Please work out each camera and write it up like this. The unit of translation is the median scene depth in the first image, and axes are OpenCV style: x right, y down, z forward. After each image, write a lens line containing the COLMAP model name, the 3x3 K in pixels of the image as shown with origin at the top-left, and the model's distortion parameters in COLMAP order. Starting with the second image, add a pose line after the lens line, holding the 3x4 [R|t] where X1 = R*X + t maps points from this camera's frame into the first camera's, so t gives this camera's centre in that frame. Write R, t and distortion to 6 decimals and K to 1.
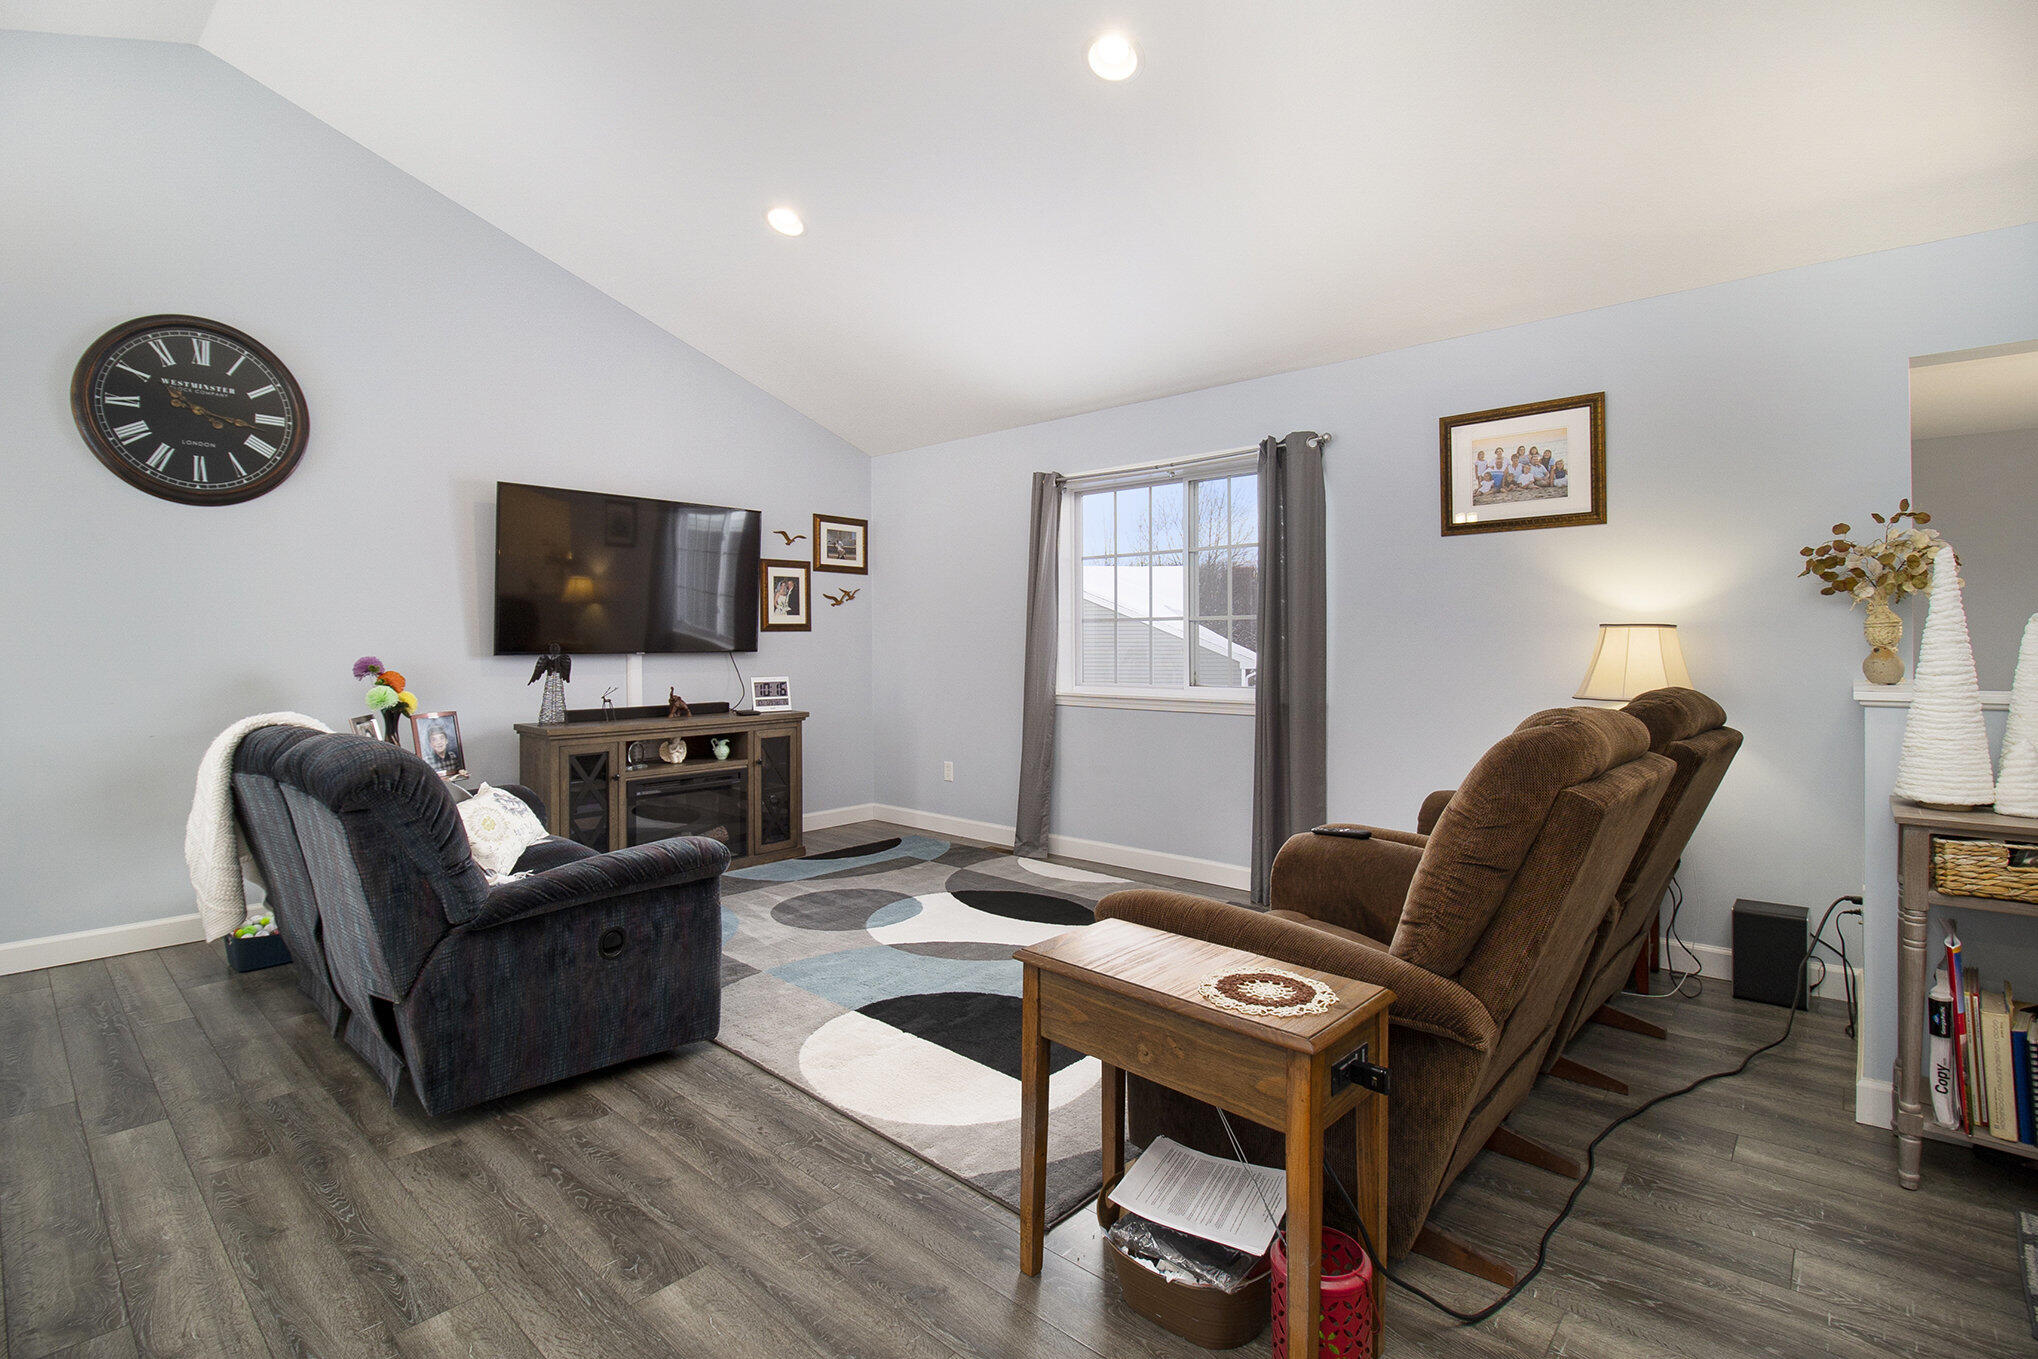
lens RADIAL K [[923.3, 0, 1017.7], [0, 923.3, 643.4], [0, 0, 1]] dist [0.001176, -0.013386]
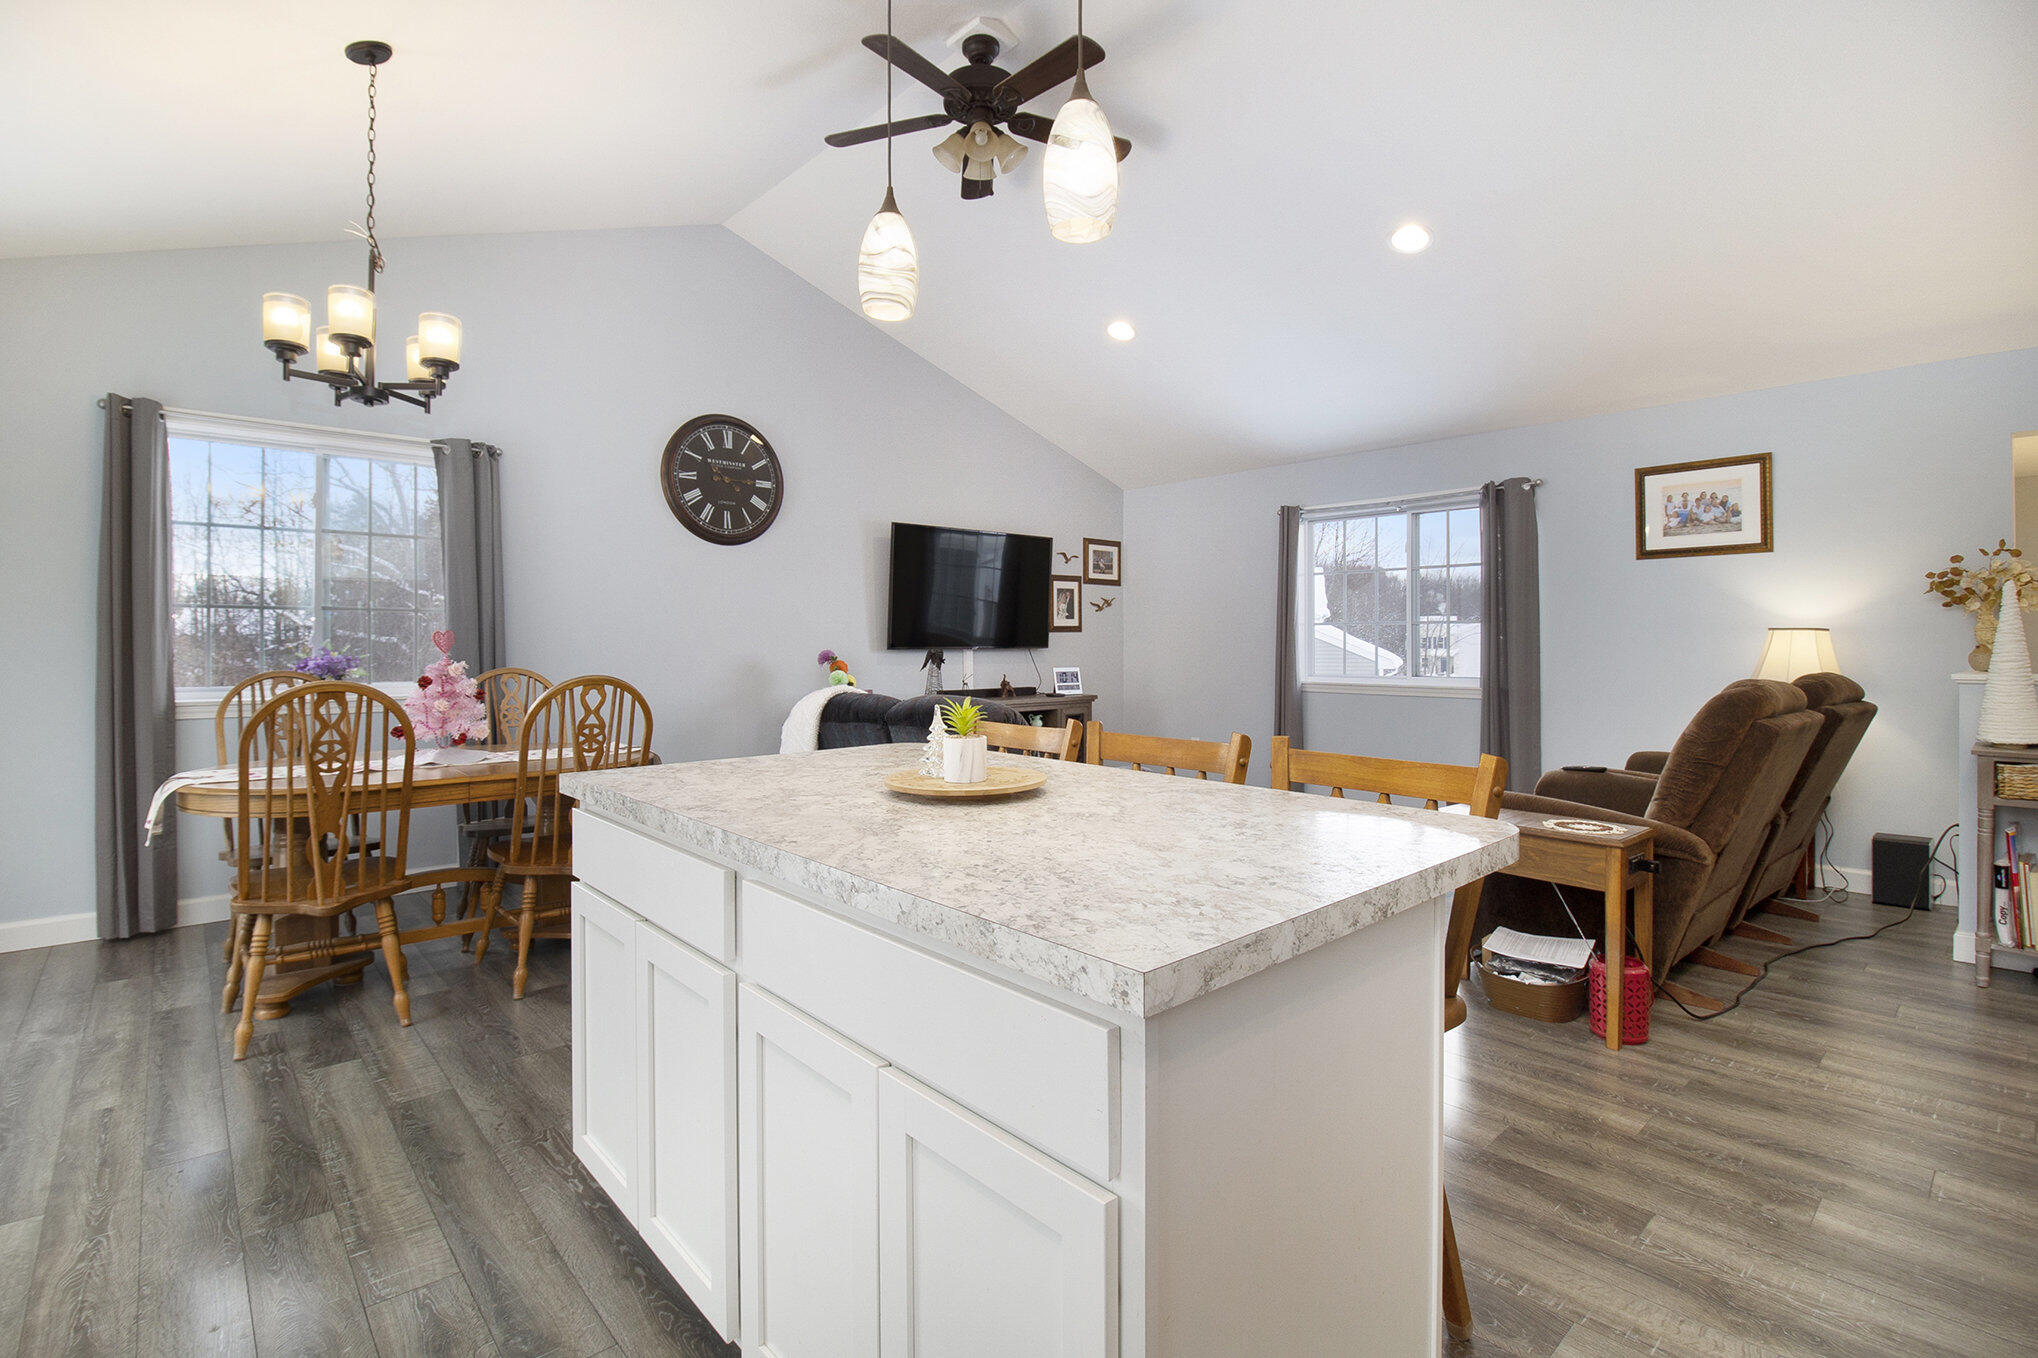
lens RADIAL K [[923.3, 0, 1017.7], [0, 923.3, 642.9], [0, 0, 1]] dist [0.001176, -0.013386]
pose [[0.993763, 0.002316, -0.111490, -0.281238], [-0.002325, 0.999997, 0.000051, 0.003090], [0.111489, 0.000208, 0.993766, -0.415201]]
